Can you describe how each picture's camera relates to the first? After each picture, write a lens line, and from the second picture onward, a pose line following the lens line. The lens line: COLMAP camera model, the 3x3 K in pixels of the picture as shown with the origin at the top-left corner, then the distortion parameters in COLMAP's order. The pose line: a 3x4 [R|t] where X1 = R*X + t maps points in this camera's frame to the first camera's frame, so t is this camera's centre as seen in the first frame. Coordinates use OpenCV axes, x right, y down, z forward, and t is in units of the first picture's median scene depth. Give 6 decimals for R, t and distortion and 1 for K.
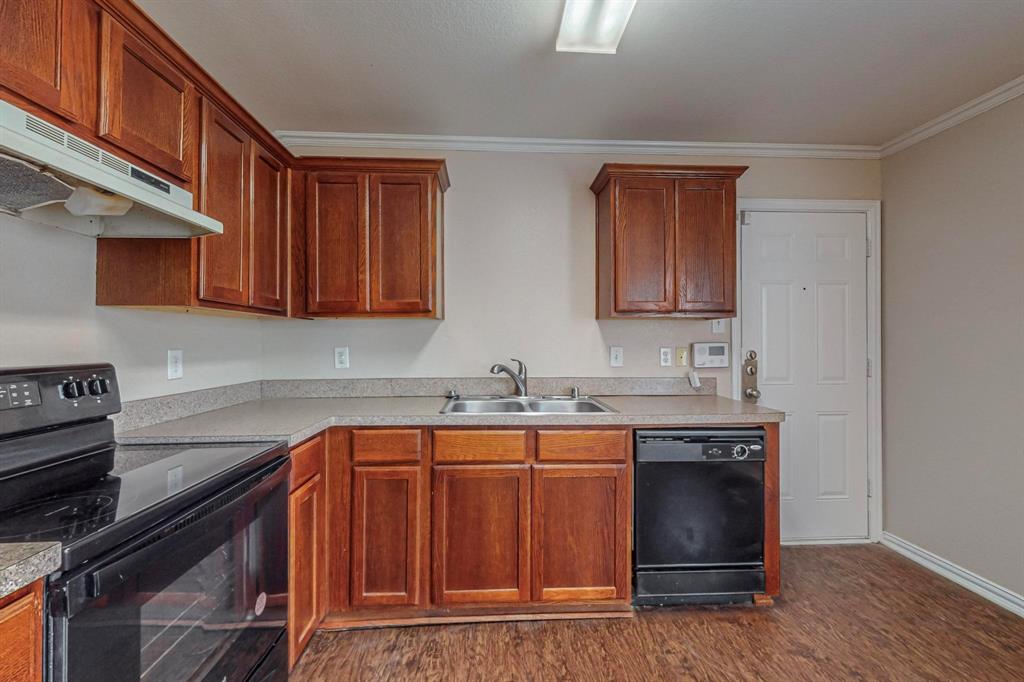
lens RADIAL K [[420.7, 0, 503.8], [0, 420.7, 337.8], [0, 0, 1]] dist [0.001049, -0.000388]
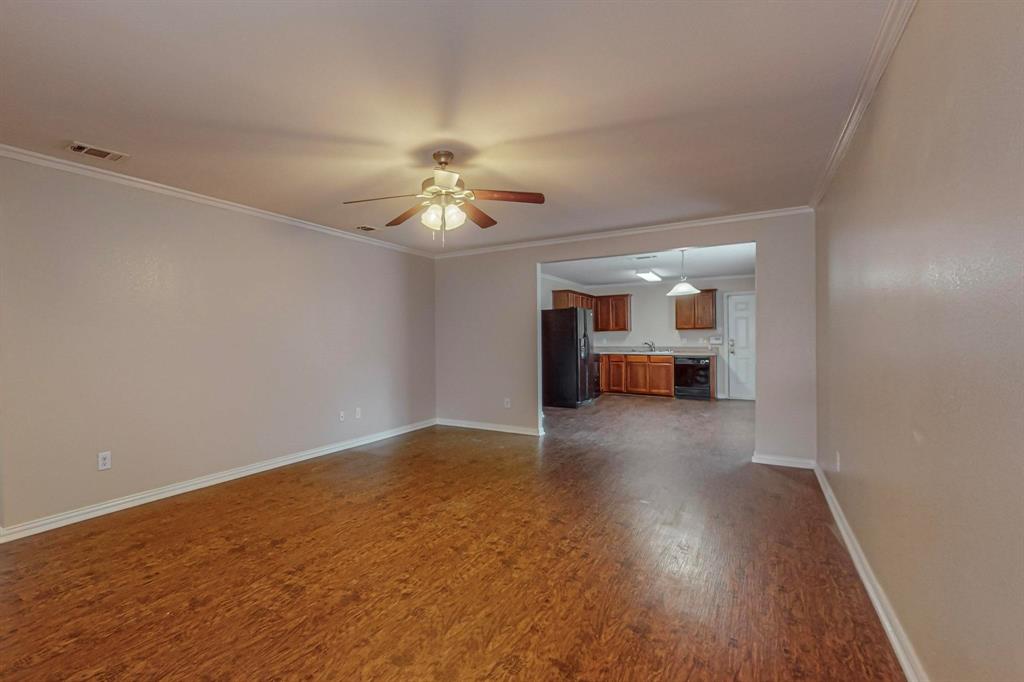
lens RADIAL K [[482.1, 0, 433.7], [0, 482.1, 337.1], [0, 0, 1]] dist [0.001337, -0.001507]
pose [[0.815148, -0.009369, -0.579177, 1.157885], [0.012353, 0.999923, 0.001211, -0.018435], [0.579121, -0.008142, 0.815201, -4.480880]]
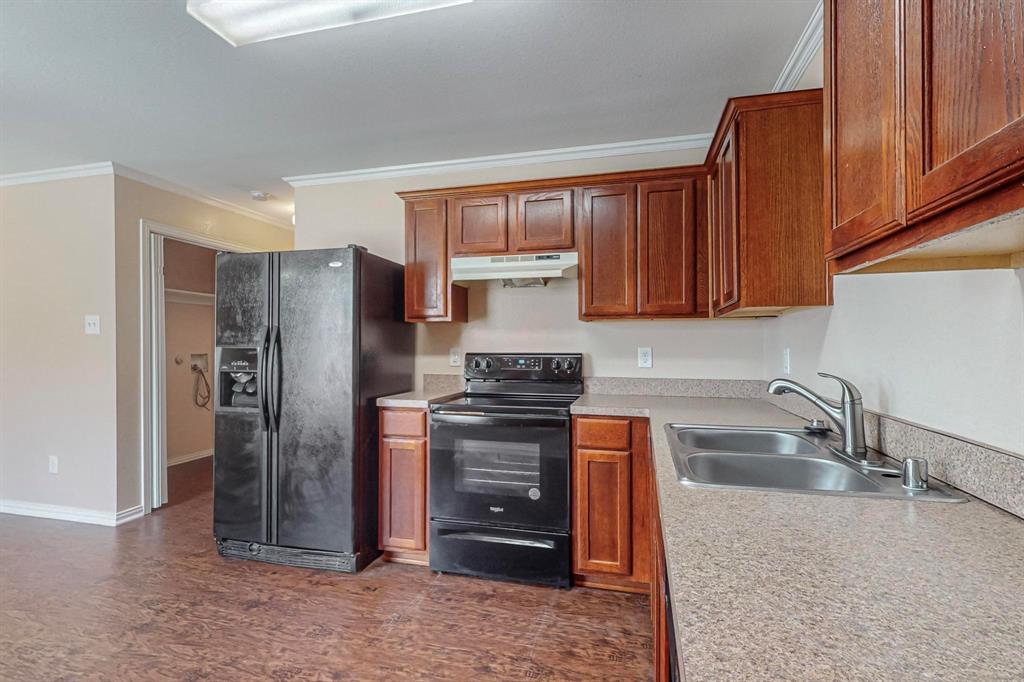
lens RADIAL K [[505.9, 0, 509.7], [0, 505.9, 343.3], [0, 0, 1]] dist [-0.000986, 0.000175]
pose [[-0.293301, 0.000101, -0.956020, 0.900062], [0.005471, 0.999984, -0.001573, 0.014004], [0.956005, -0.005692, -0.293296, 0.961042]]
